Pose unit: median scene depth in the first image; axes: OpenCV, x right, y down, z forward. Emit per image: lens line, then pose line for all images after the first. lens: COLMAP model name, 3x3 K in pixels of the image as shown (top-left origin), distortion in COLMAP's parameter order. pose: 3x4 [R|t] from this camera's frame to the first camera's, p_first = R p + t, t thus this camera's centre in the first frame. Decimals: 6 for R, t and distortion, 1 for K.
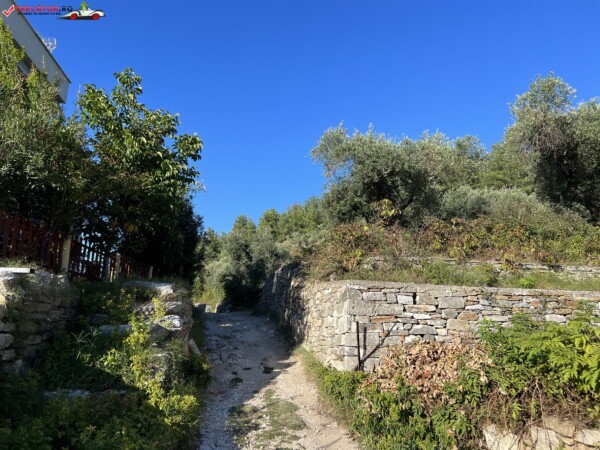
lens RADIAL K [[455.8, 0, 278.2], [0, 455.8, 227.7], [0, 0, 1]] dist [0.009553, 0.003781]
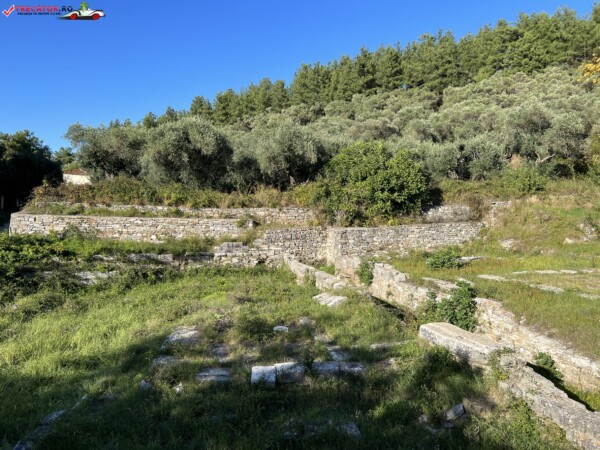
lens RADIAL K [[455.8, 0, 300.1], [0, 455.8, 223.9], [0, 0, 1]] dist [0.009553, 0.003781]
pose [[0.998515, 0.007977, 0.053888, 0.569293], [-0.022471, 0.961452, 0.274055, -0.206310], [-0.049624, -0.274859, 0.960203, -0.603270]]
